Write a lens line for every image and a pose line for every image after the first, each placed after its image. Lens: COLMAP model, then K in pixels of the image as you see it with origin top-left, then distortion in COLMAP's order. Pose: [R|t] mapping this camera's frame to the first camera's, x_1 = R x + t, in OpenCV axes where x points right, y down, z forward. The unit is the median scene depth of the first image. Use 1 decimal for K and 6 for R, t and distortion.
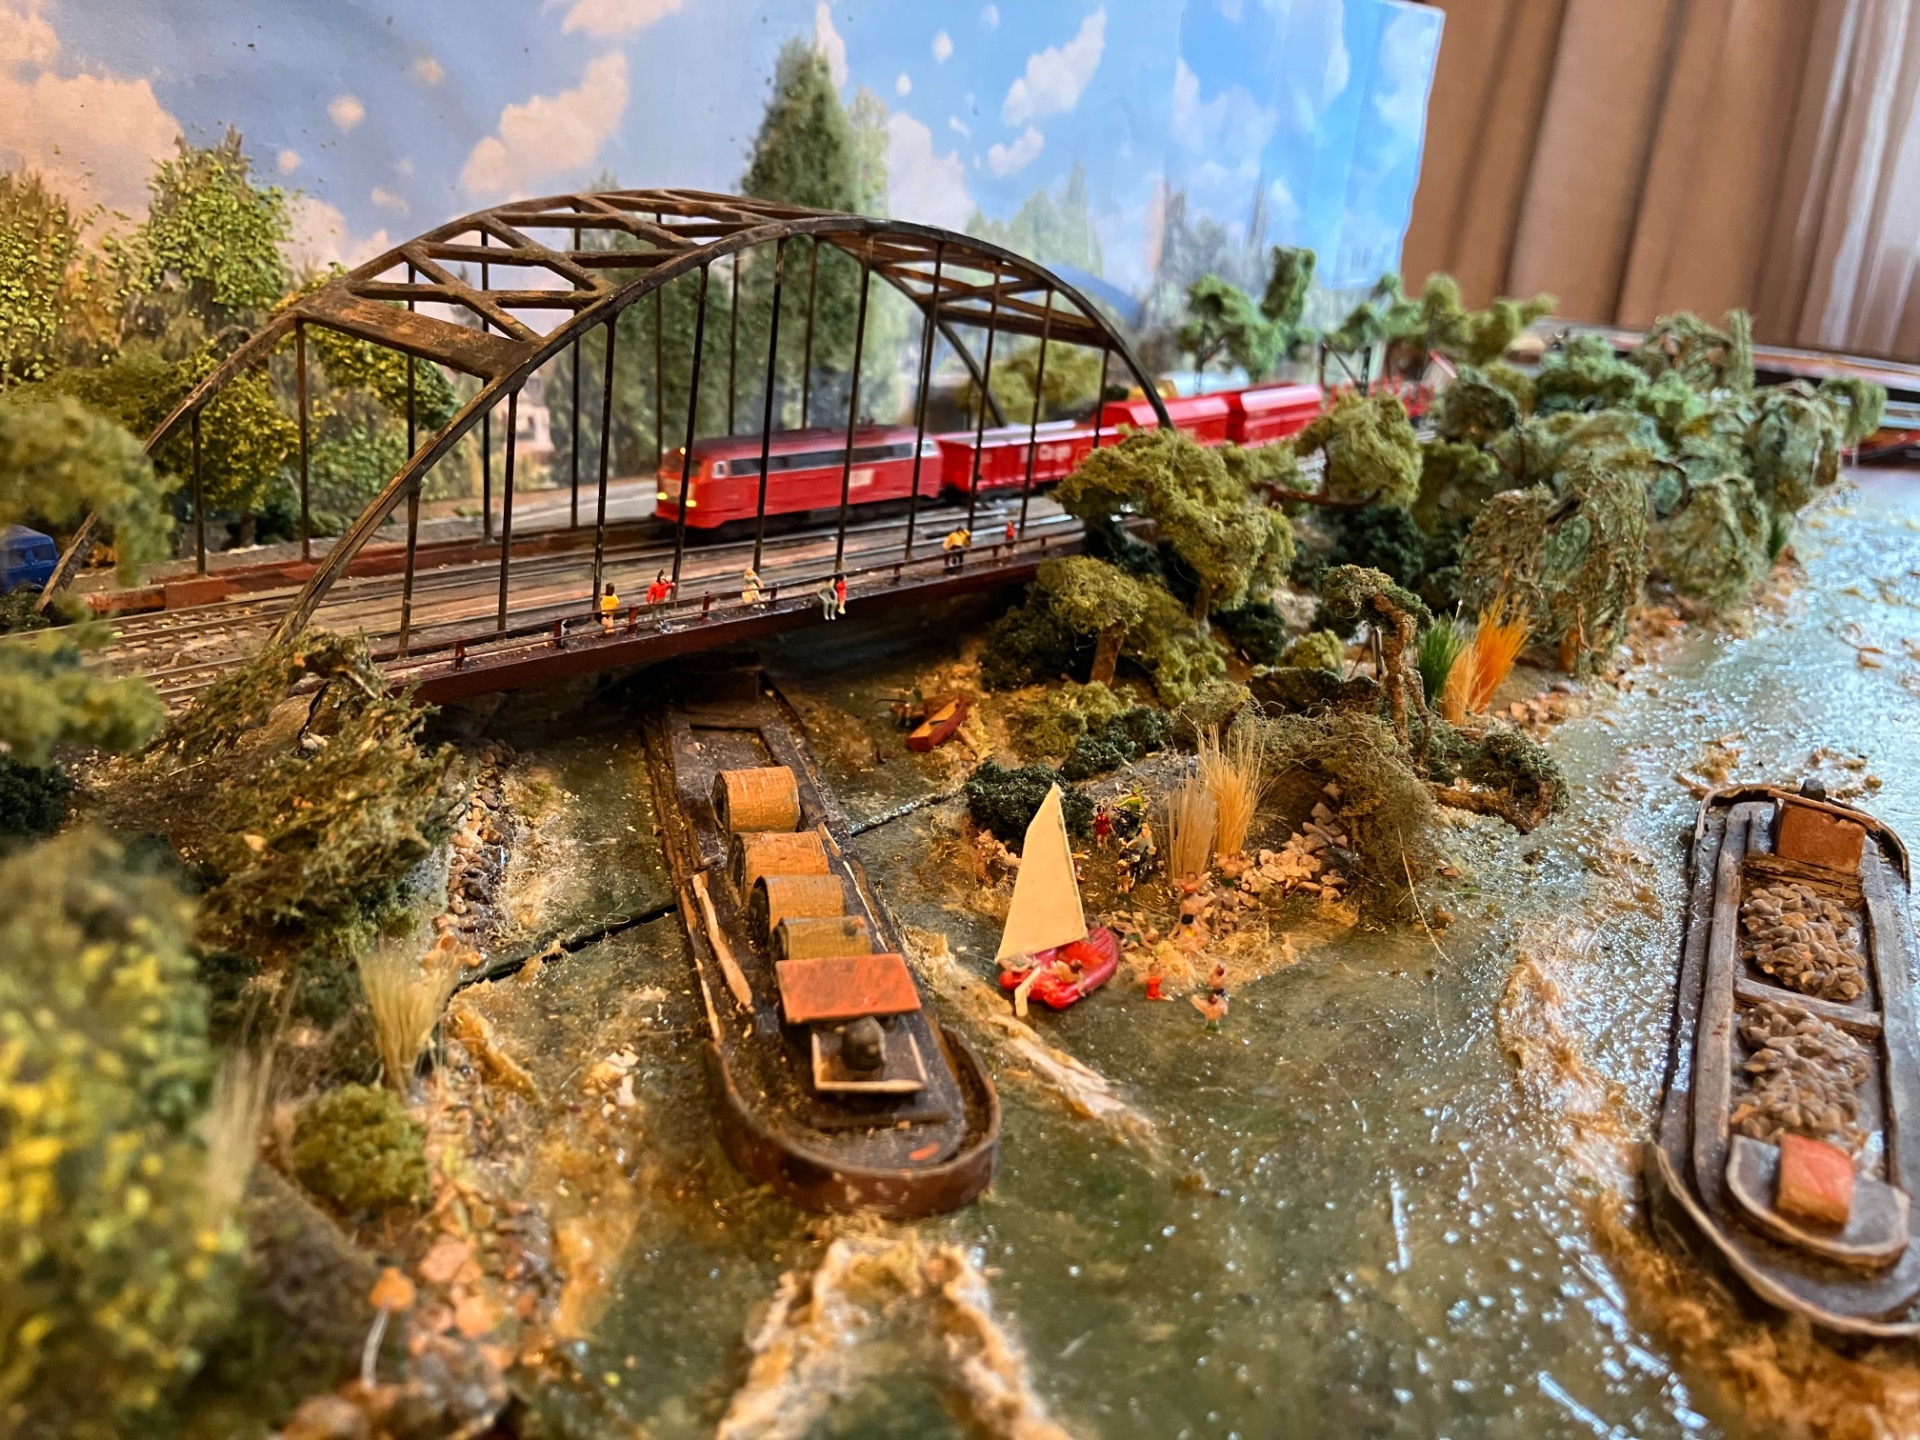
lens RADIAL K [[1750.2, 0, 953.7], [0, 1750.2, 544.0], [0, 0, 1]] dist [0.097312, -0.022525]
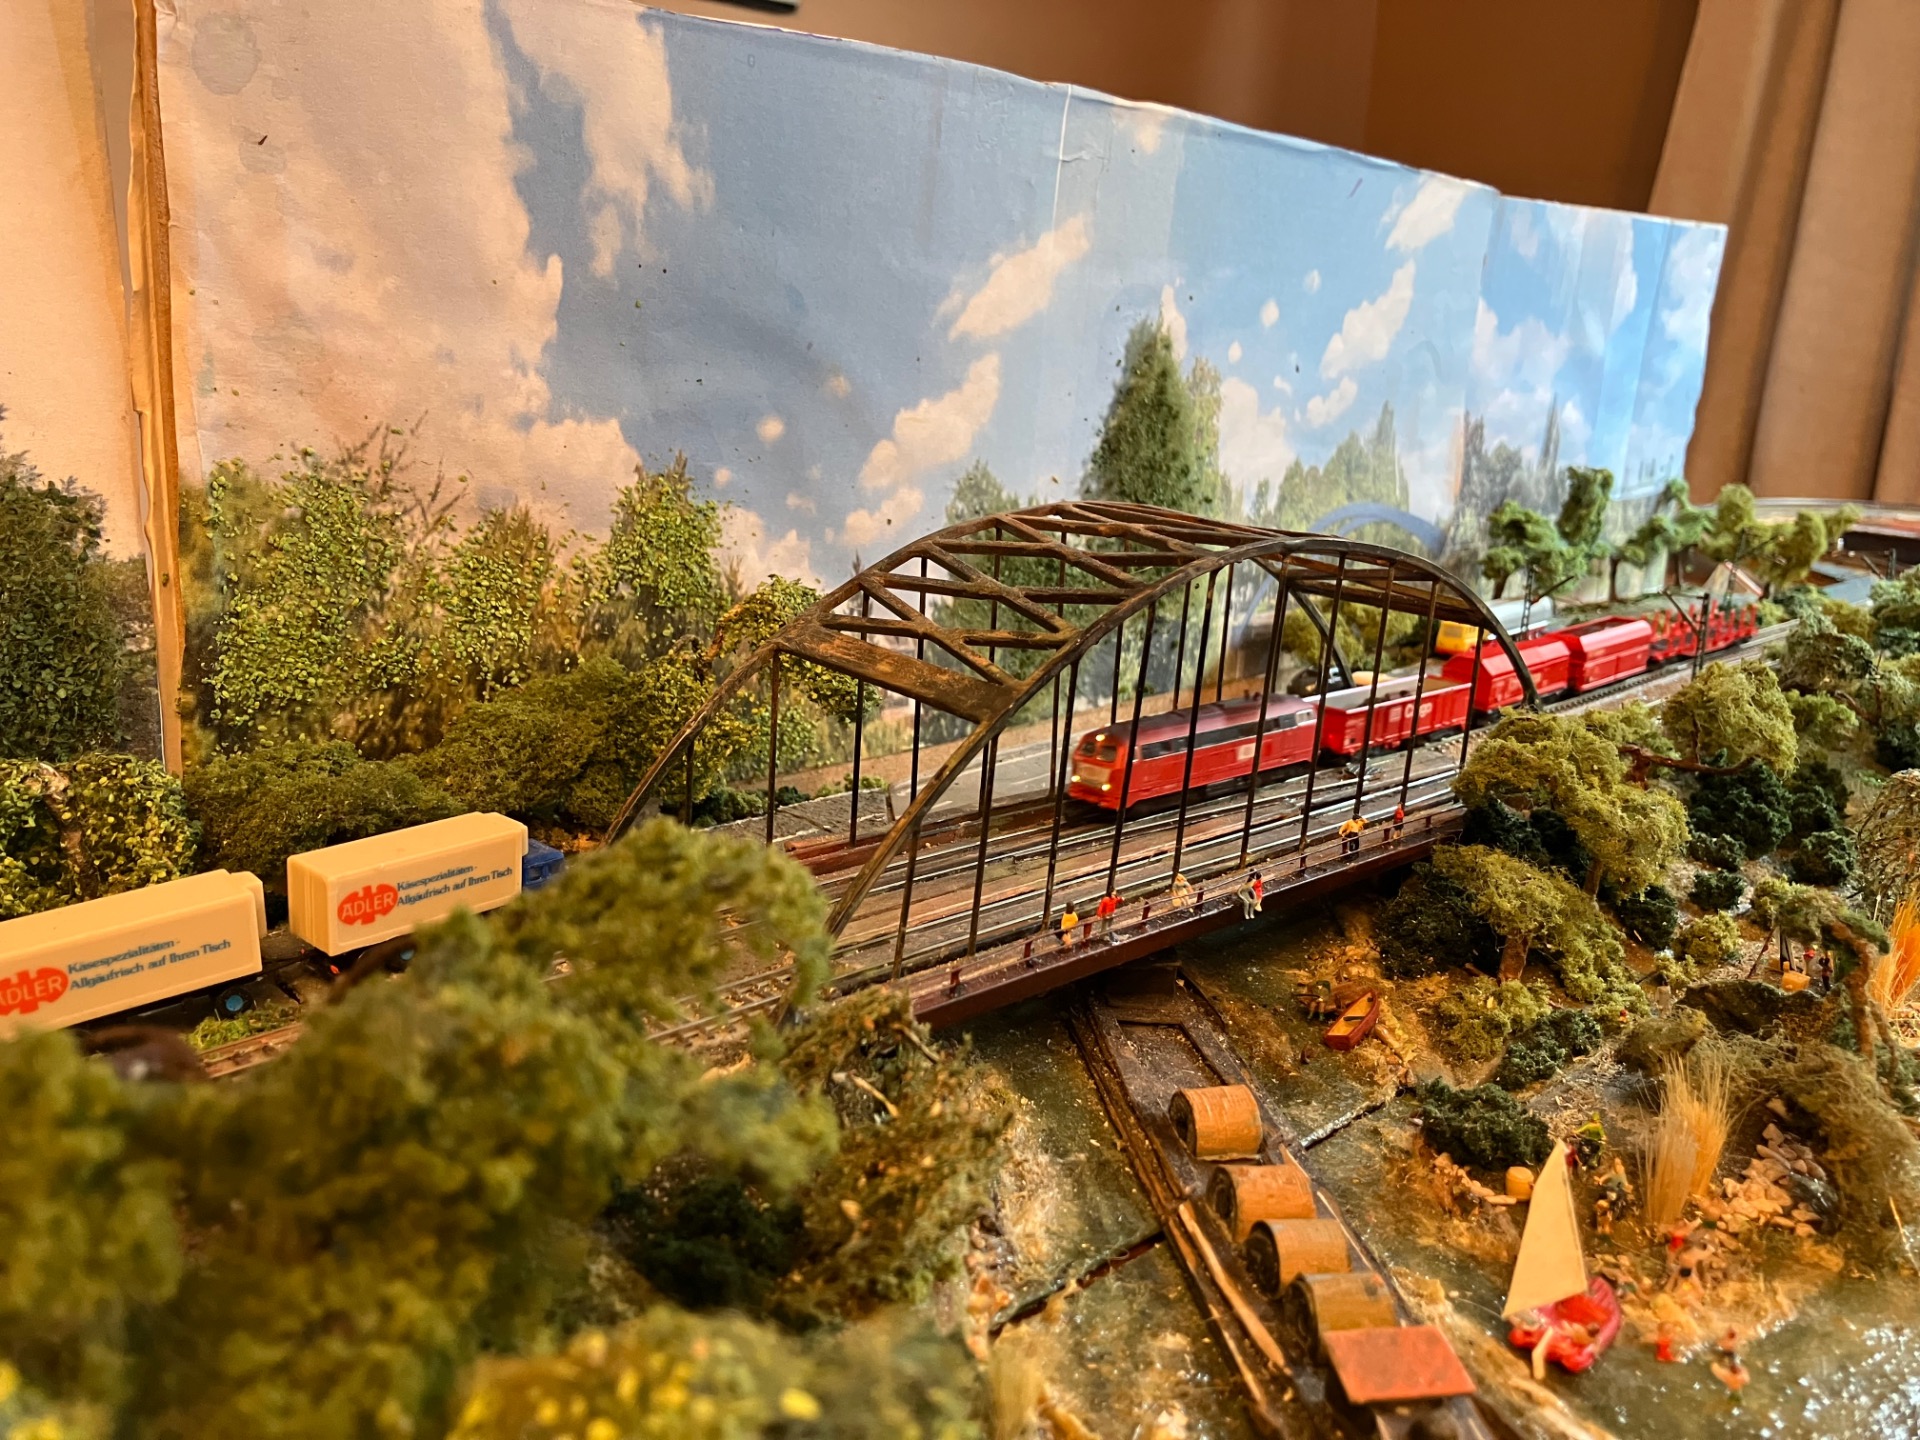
lens RADIAL K [[1750.2, 0, 953.7], [0, 1750.2, 544.0], [0, 0, 1]] dist [0.097312, -0.022525]
pose [[0.995918, -0.013908, -0.089179, -0.151634], [0.007585, 0.997458, -0.070857, -0.107303], [0.089938, 0.069892, 0.993492, -0.069685]]
